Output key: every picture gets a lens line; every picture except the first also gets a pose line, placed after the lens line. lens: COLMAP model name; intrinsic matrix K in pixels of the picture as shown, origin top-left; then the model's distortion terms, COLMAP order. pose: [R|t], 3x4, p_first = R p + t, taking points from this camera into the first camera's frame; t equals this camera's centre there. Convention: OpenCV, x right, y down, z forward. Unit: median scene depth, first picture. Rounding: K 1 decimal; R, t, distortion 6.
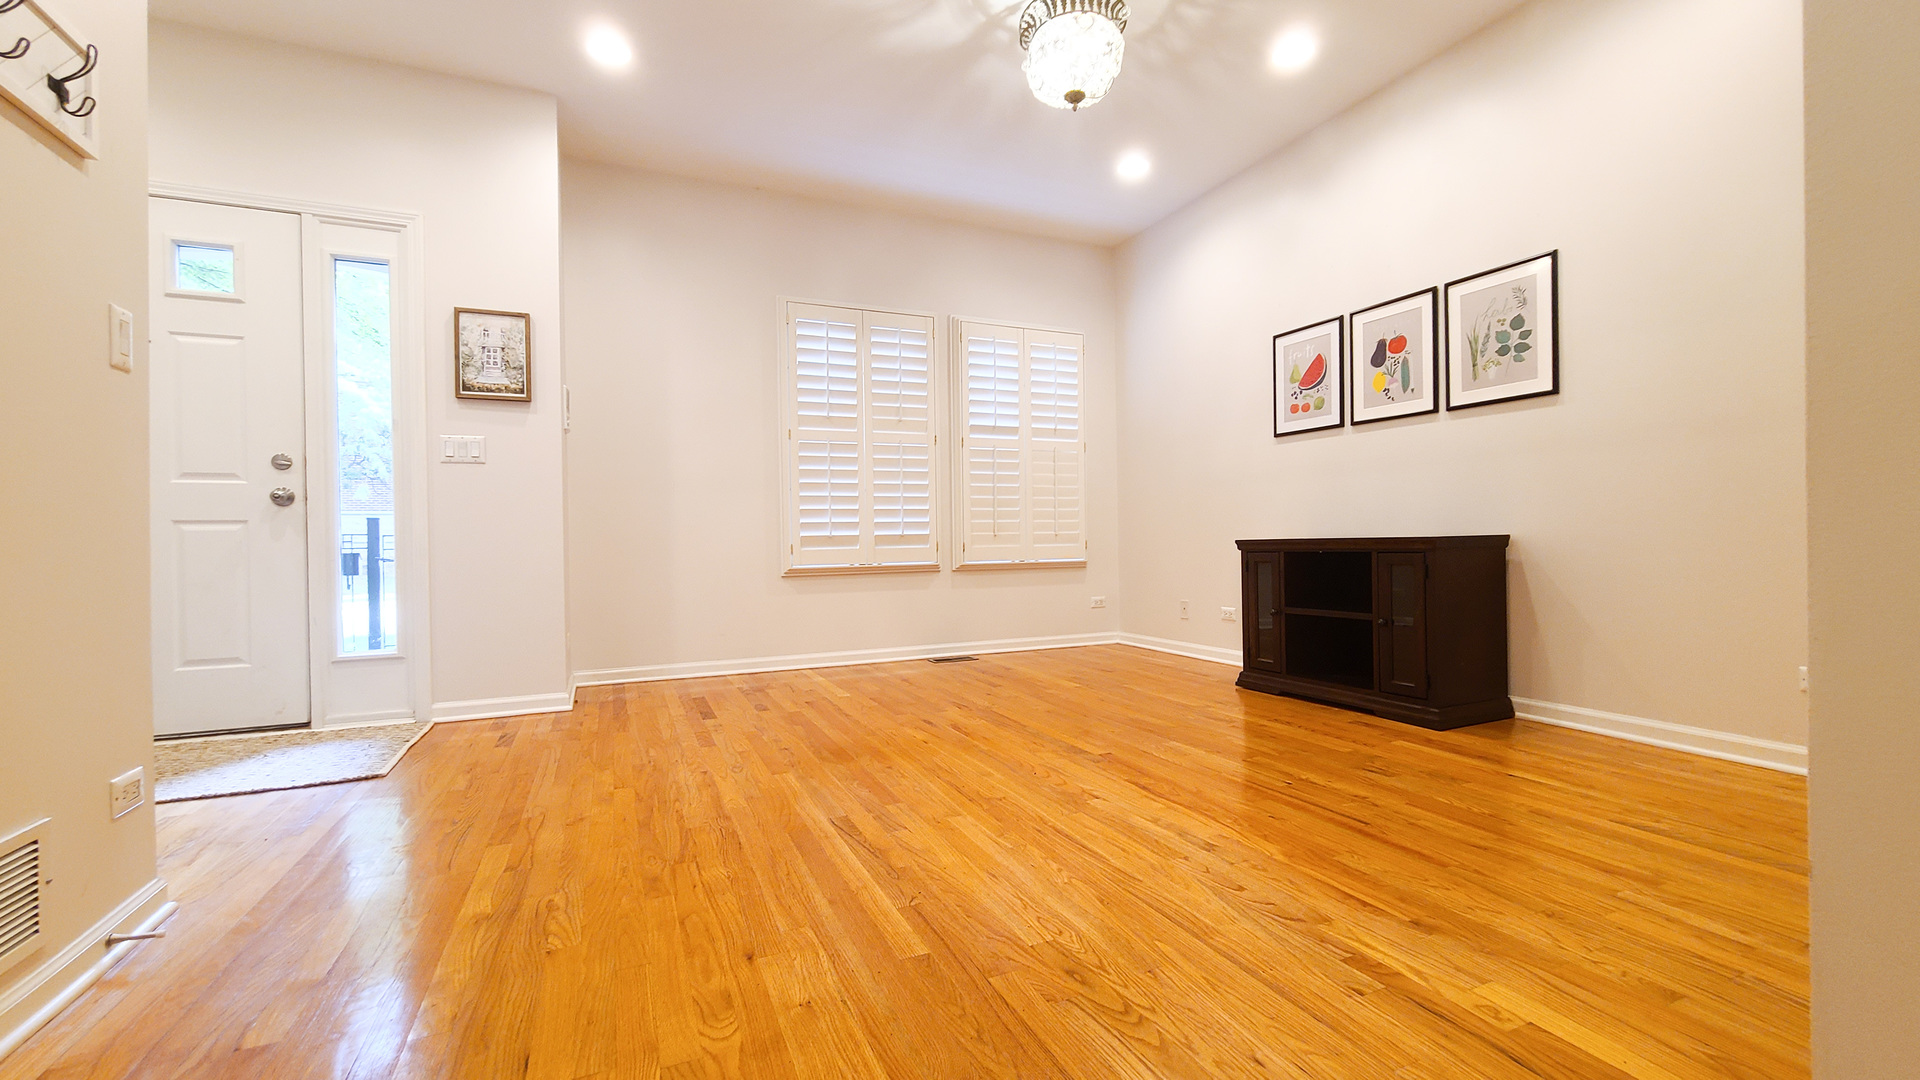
lens RADIAL K [[789.1, 0, 967.4], [0, 789.1, 537.8], [0, 0, 1]] dist [-0.003276, -0.000141]
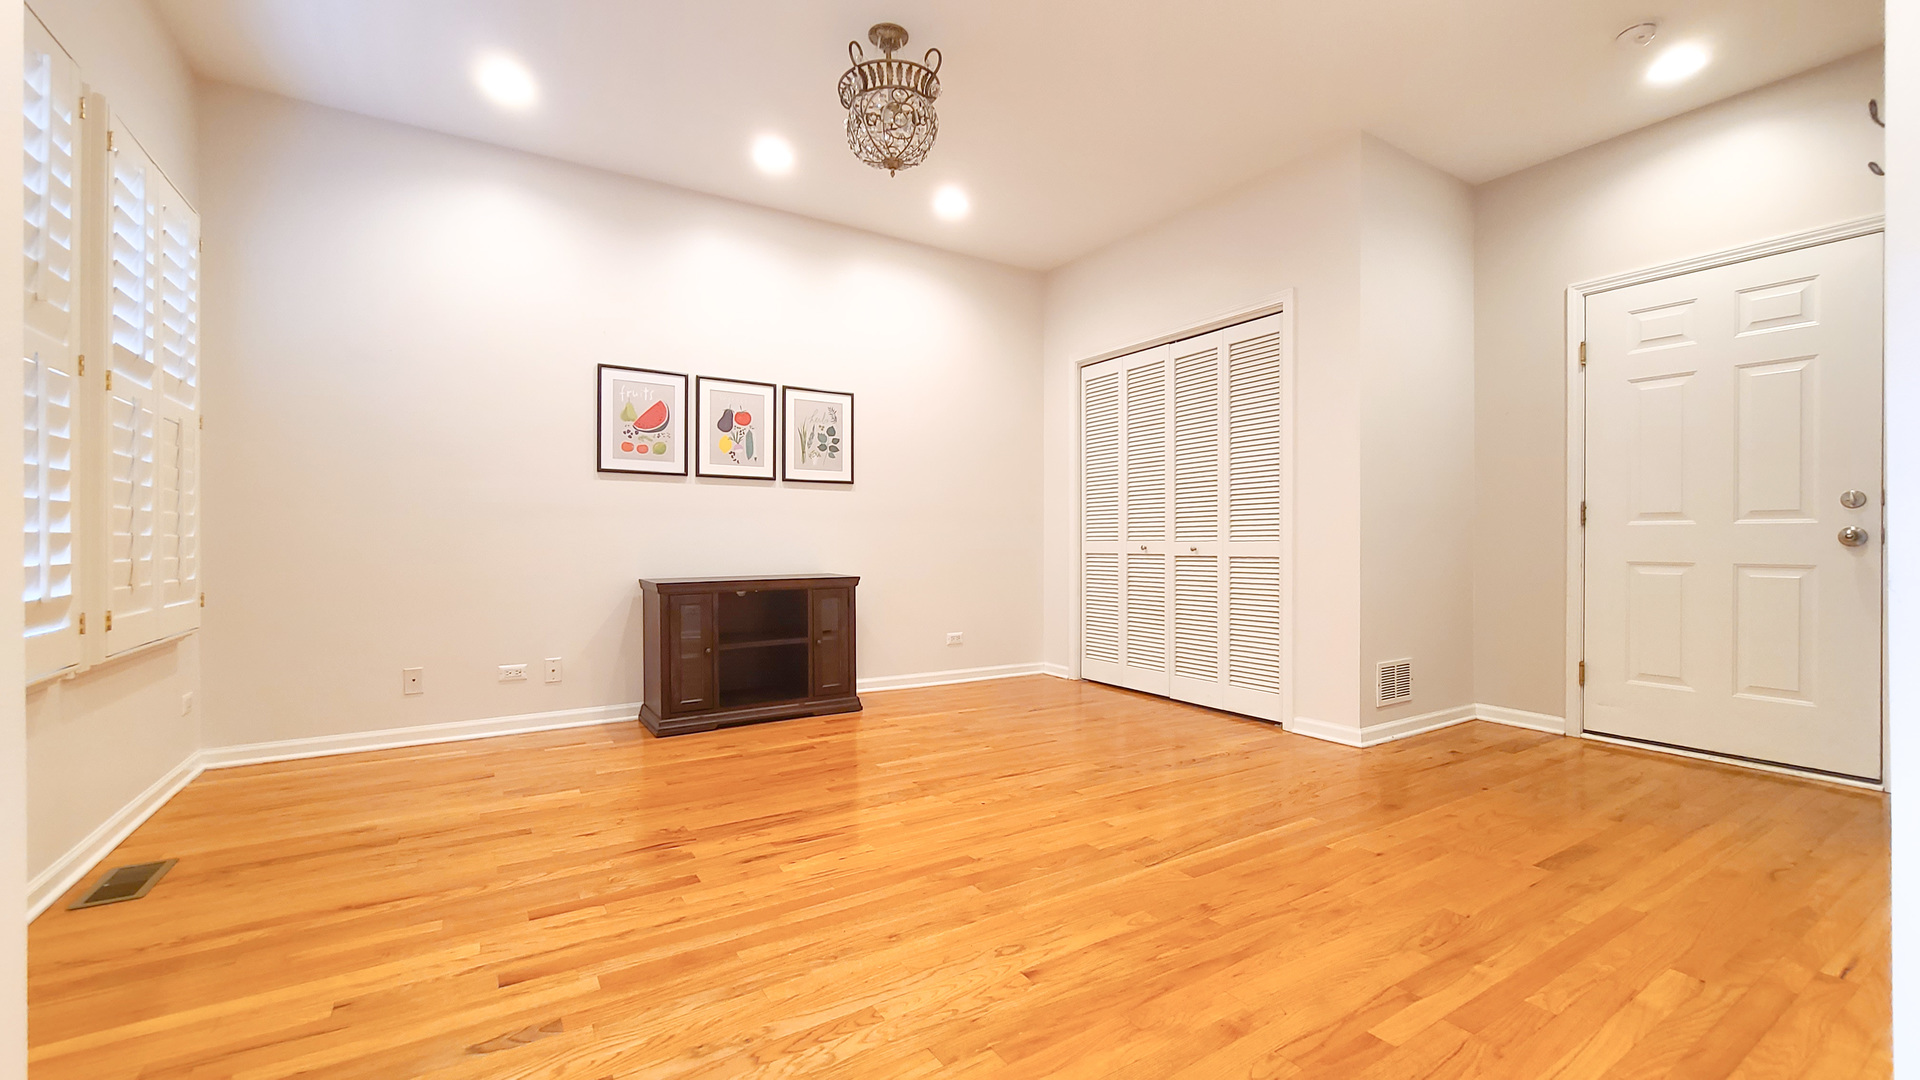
lens RADIAL K [[789.1, 0, 968.2], [0, 789.1, 545.5], [0, 0, 1]] dist [-0.003276, -0.000141]
pose [[-0.148632, 0.008032, 0.988860, -0.730919], [-0.000478, 0.999966, -0.008194, -0.039587], [-0.988892, -0.001691, -0.148623, 0.859558]]
